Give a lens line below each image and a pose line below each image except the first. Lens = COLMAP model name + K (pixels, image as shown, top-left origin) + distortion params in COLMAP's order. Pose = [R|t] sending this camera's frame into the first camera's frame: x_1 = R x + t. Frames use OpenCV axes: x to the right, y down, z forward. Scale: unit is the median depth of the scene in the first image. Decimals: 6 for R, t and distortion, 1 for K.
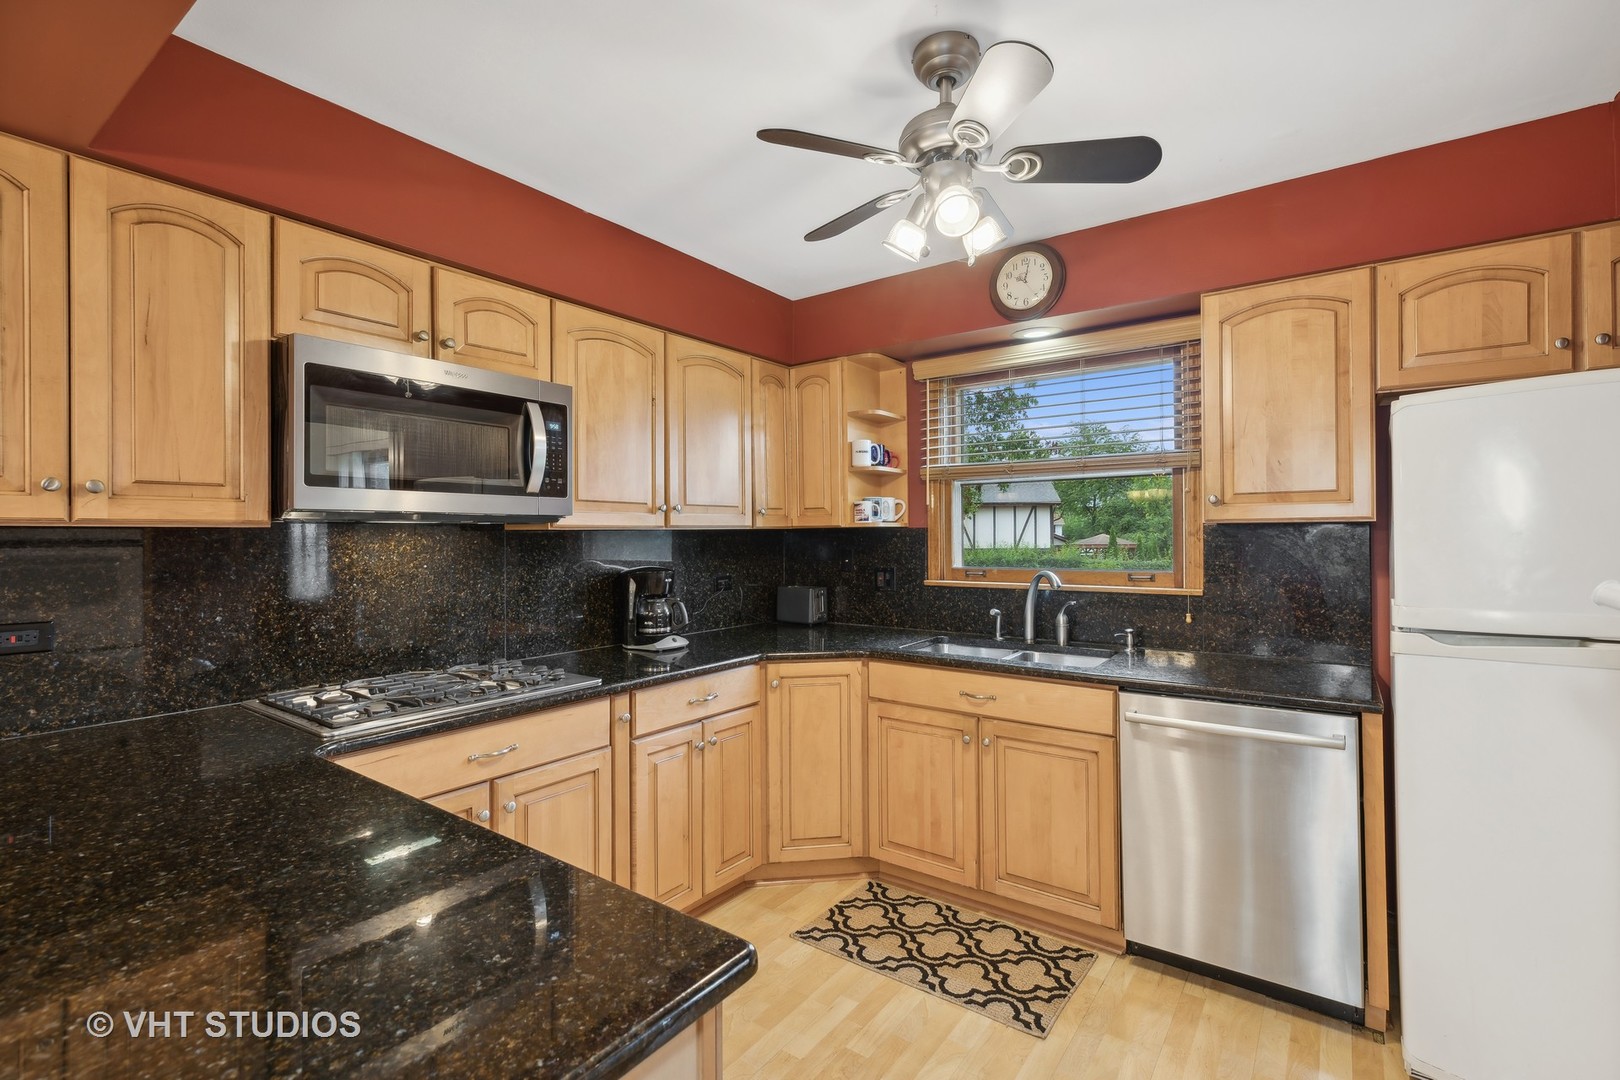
lens RADIAL K [[723.8, 0, 817.0], [0, 723.8, 532.7], [0, 0, 1]] dist [0.001622, 0.000948]
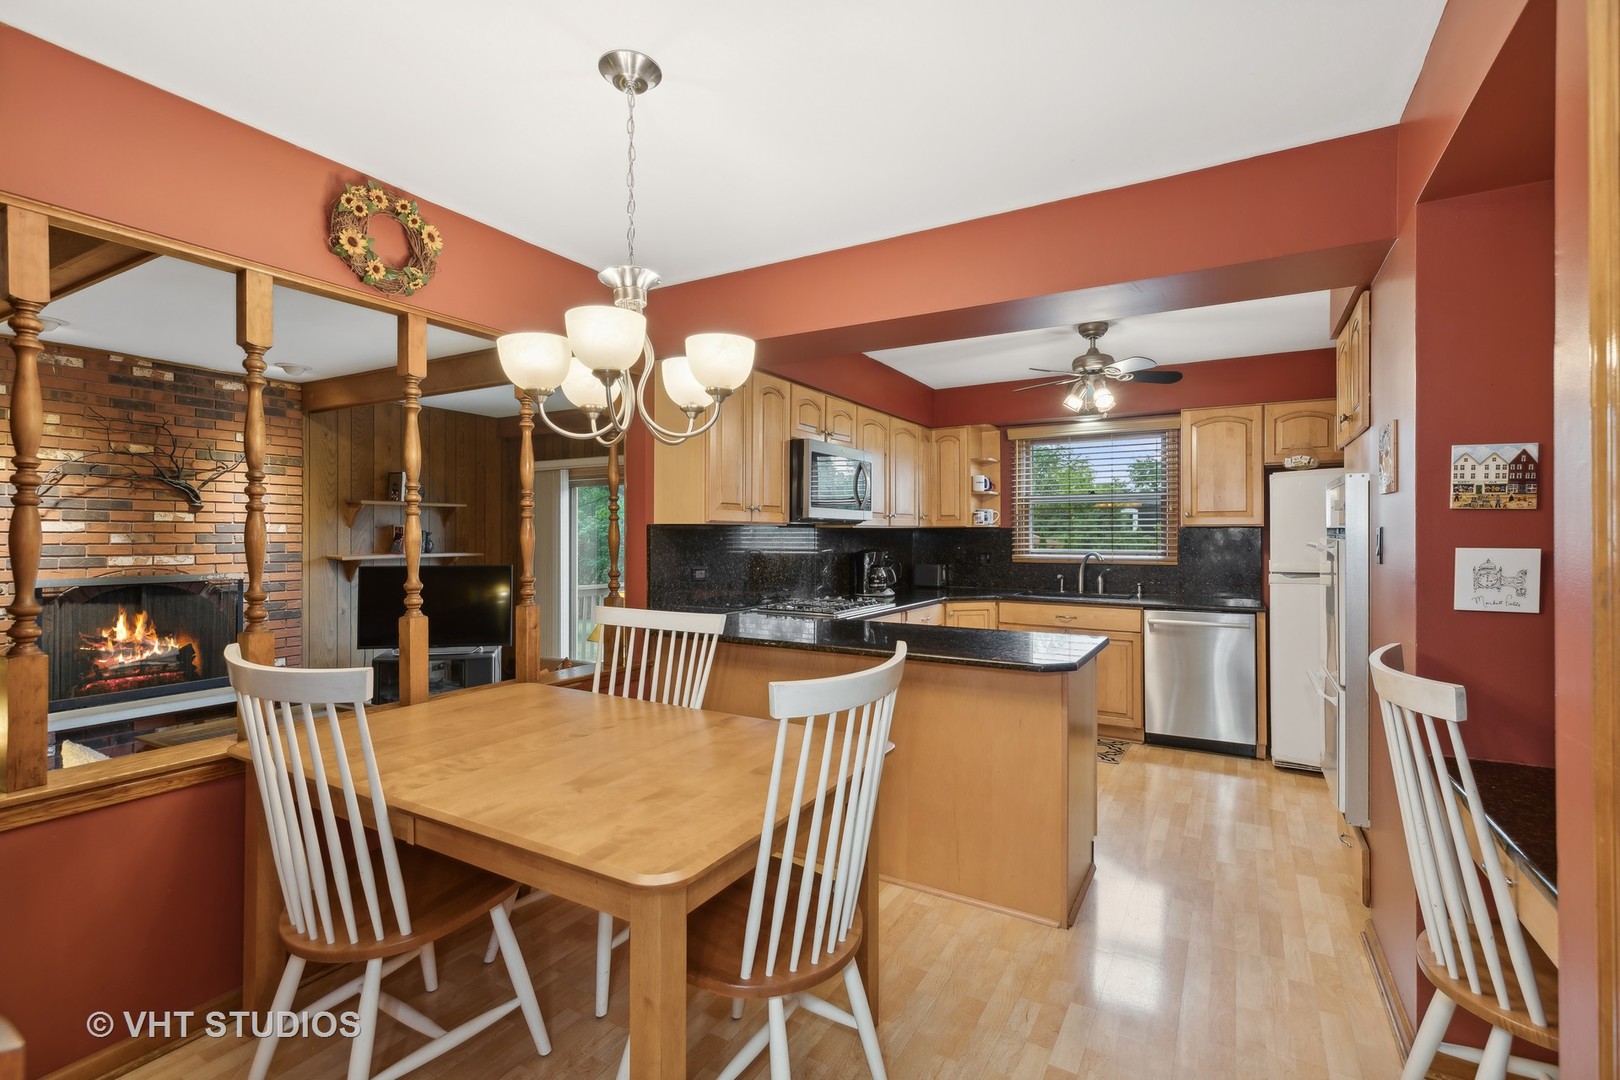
lens RADIAL K [[723.8, 0, 817.0], [0, 723.8, 532.7], [0, 0, 1]] dist [0.001622, 0.000948]
pose [[0.995296, 0.006375, 0.096668, -0.524962], [-0.006475, 0.999979, 0.000718, 0.007151], [-0.096661, -0.001340, 0.995316, -0.703073]]
